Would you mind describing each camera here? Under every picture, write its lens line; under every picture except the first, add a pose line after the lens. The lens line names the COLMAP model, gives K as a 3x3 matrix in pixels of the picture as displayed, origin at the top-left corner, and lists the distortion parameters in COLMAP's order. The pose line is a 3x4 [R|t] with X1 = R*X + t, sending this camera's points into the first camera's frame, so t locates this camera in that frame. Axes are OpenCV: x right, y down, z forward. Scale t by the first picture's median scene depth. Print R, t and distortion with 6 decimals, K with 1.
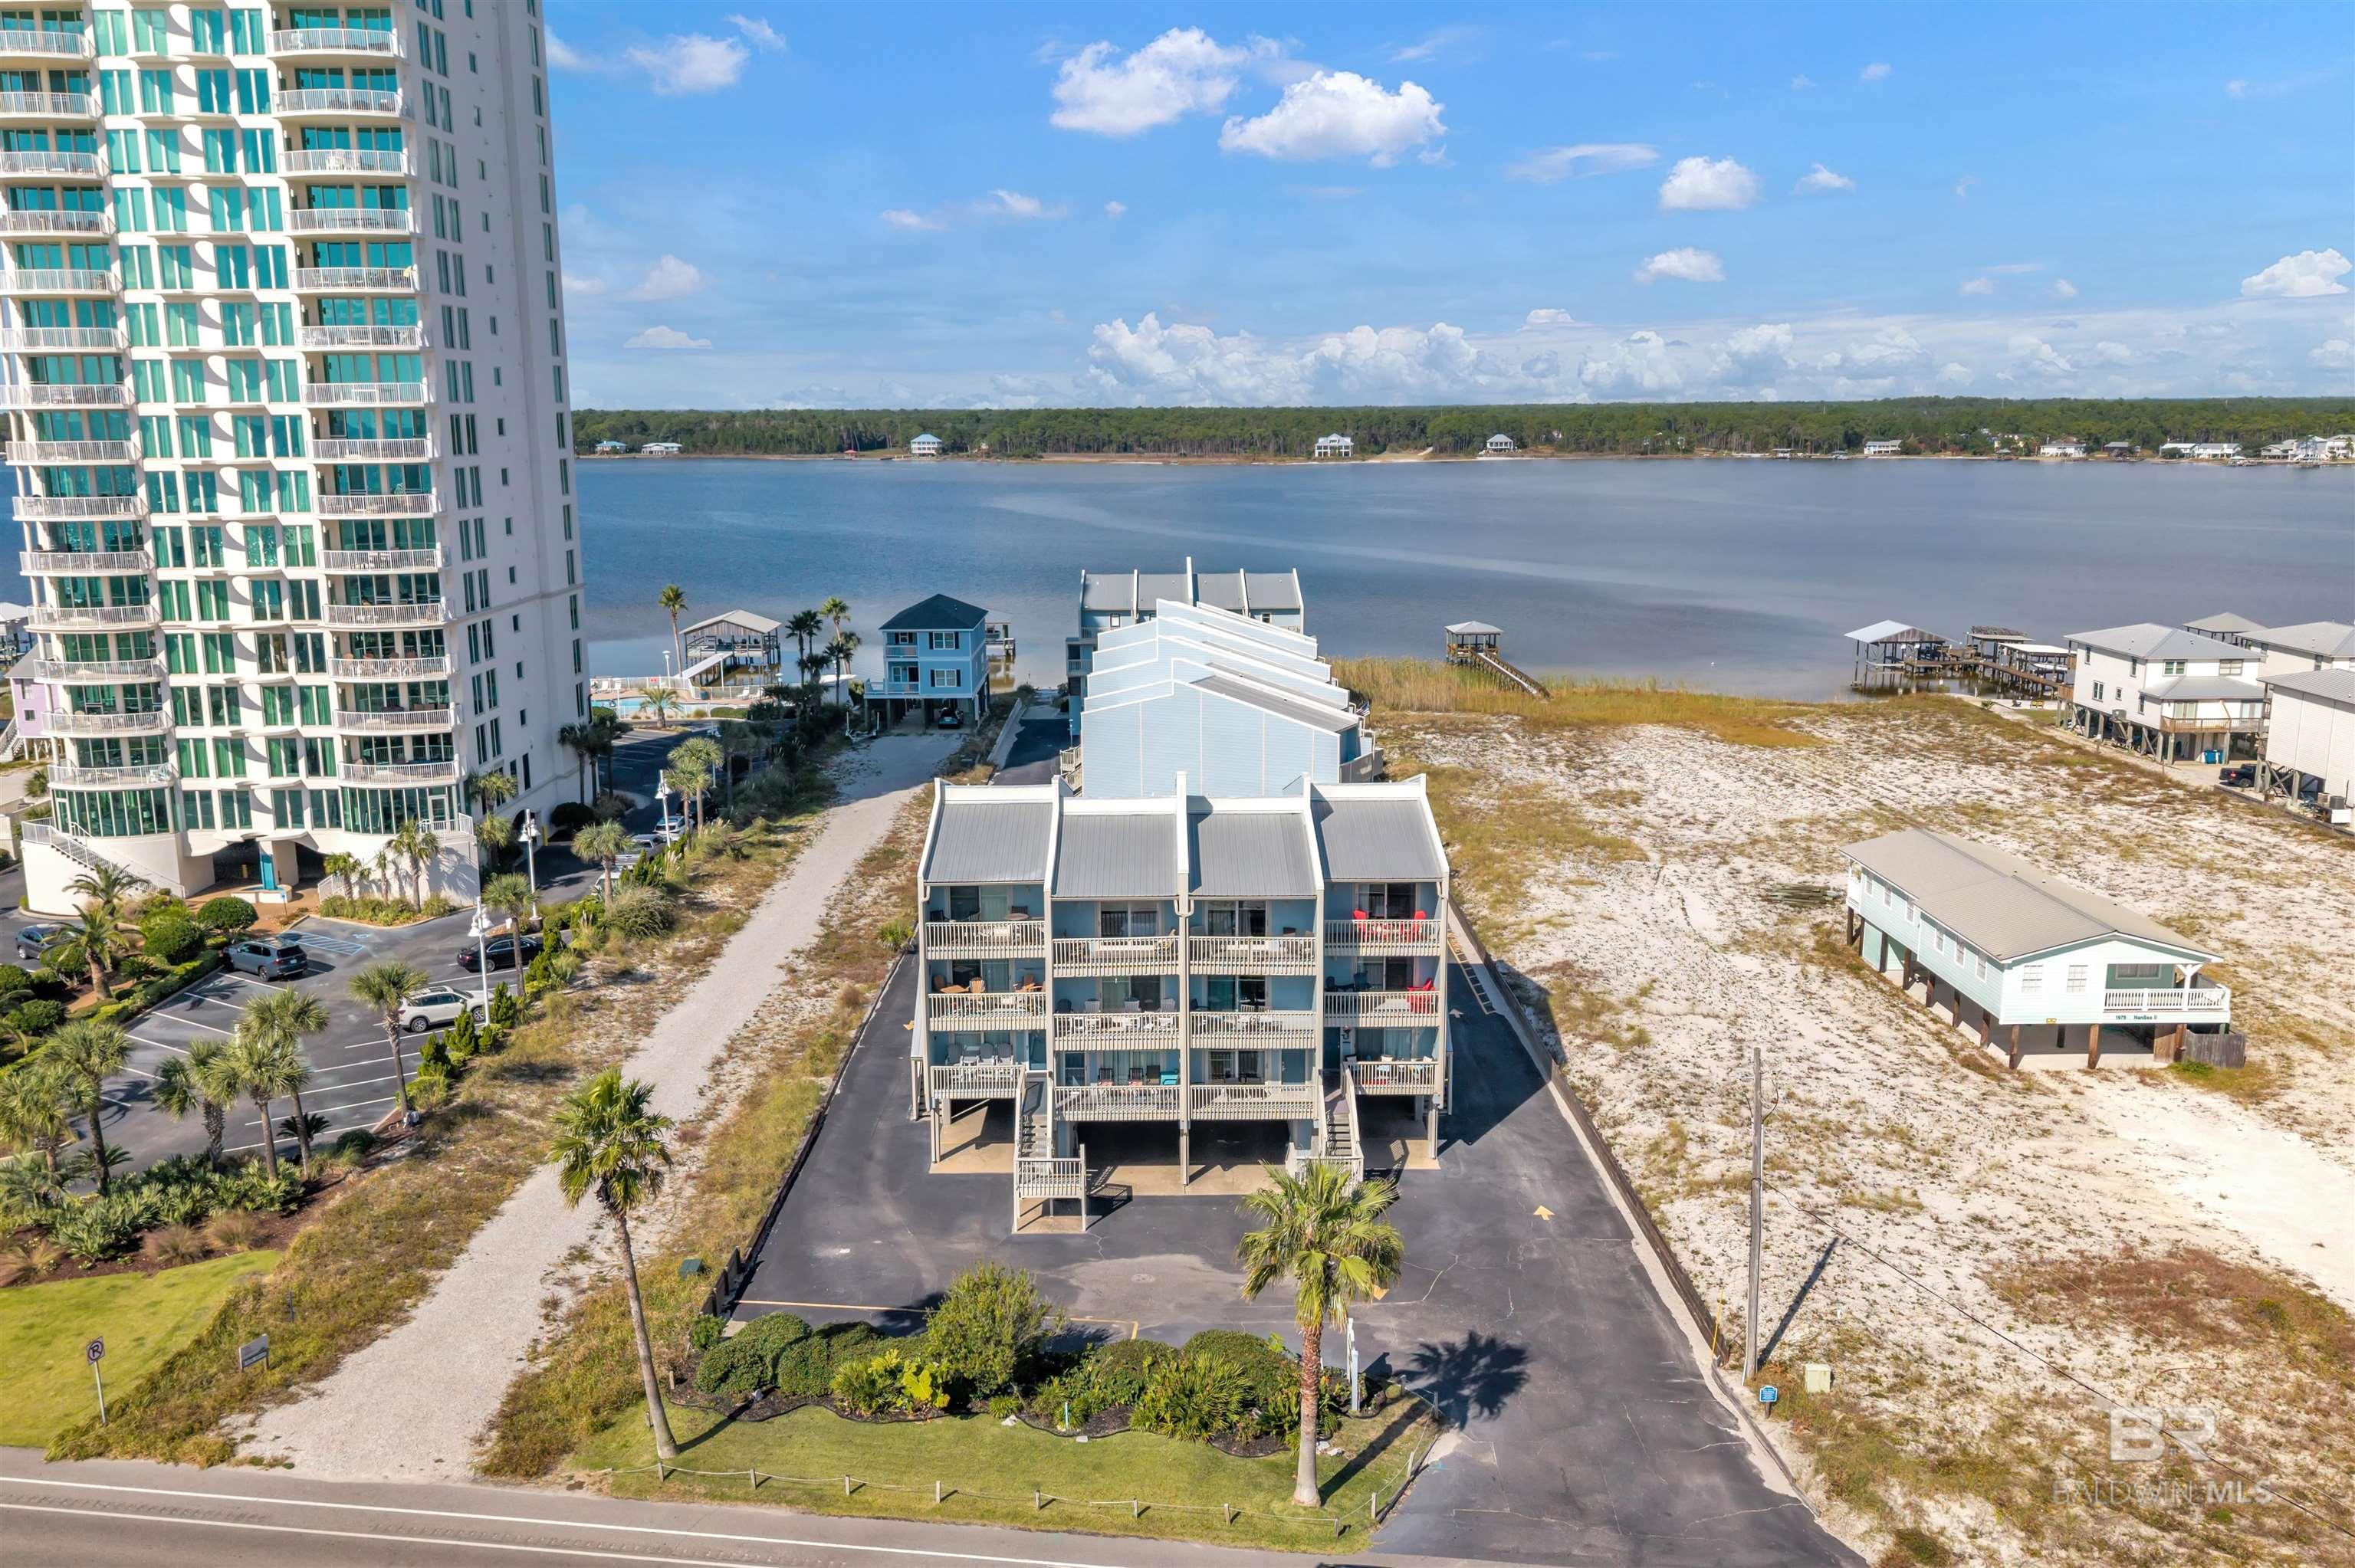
lens RADIAL K [[1883.0, 0, 1145.5], [0, 1883.0, 809.4], [0, 0, 1]] dist [0.059433, -0.096507]
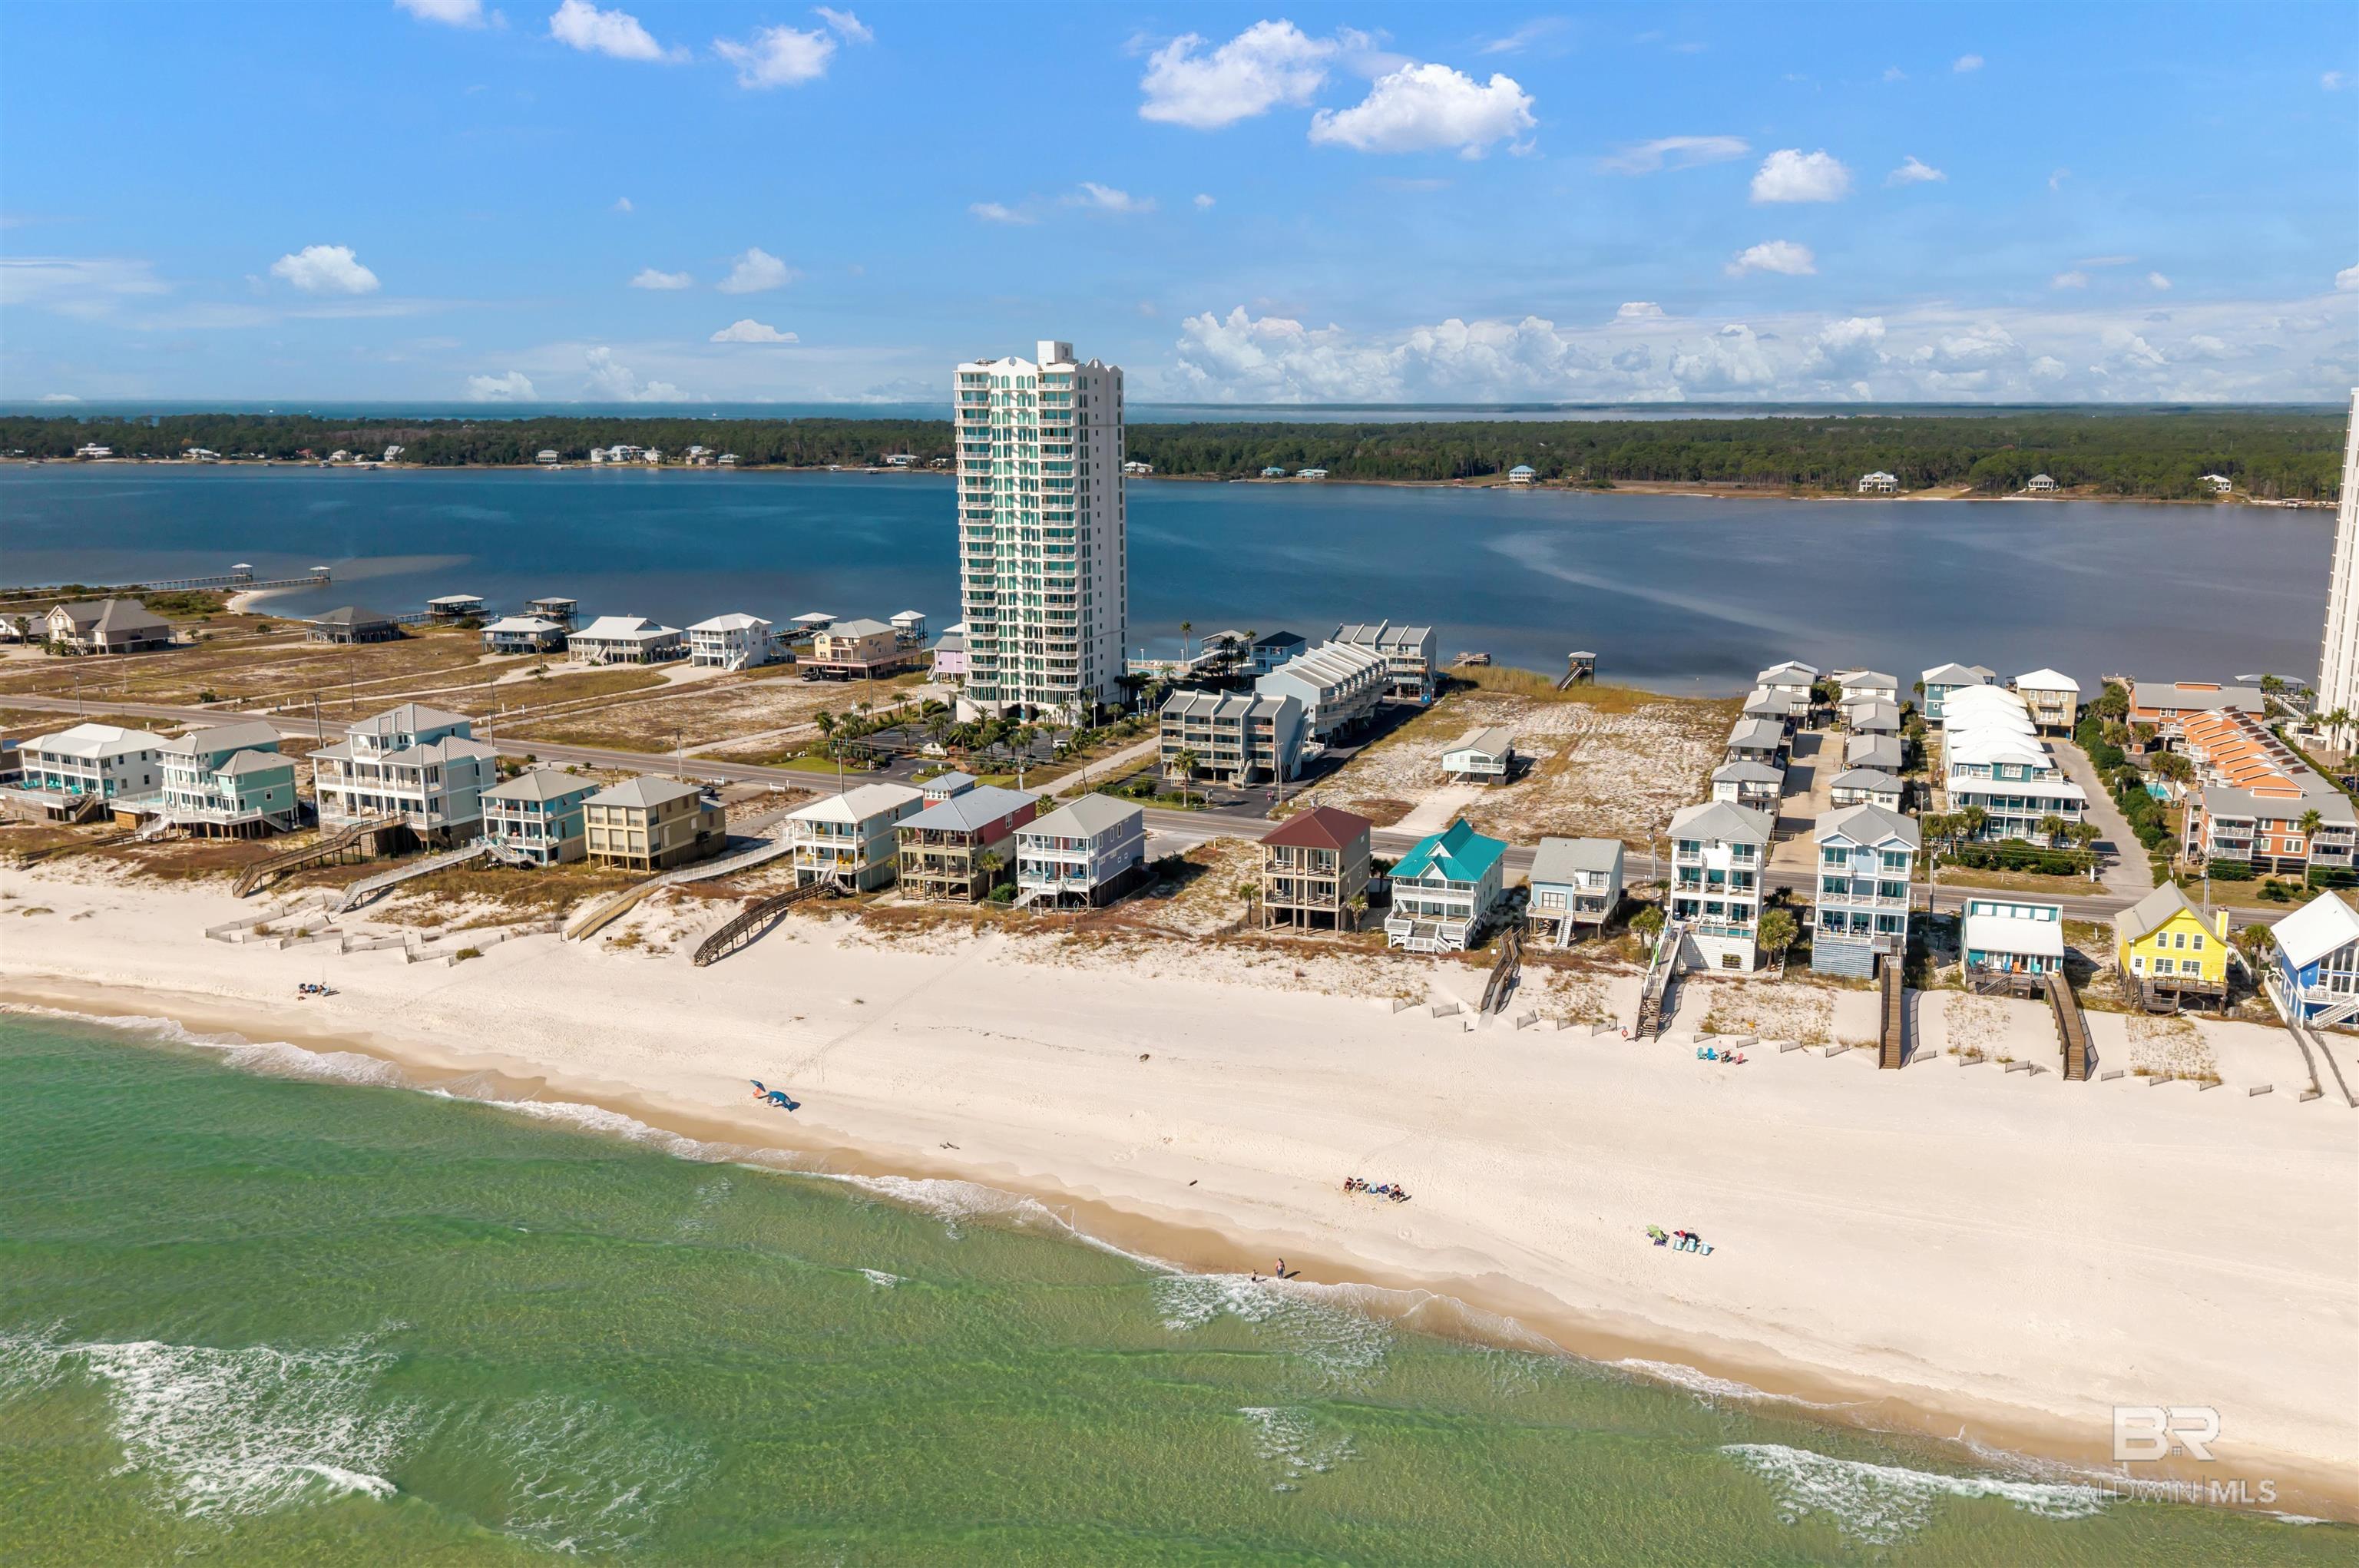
lens RADIAL K [[1787.8, 0, 1263.7], [0, 1787.8, 794.9], [0, 0, 1]] dist [0.155810, -0.278504]
pose [[0.957360, 0.070208, -0.280238, 0.948493], [-0.069973, 0.997490, 0.010858, 0.126527], [0.280297, 0.009214, 0.959869, -2.162052]]
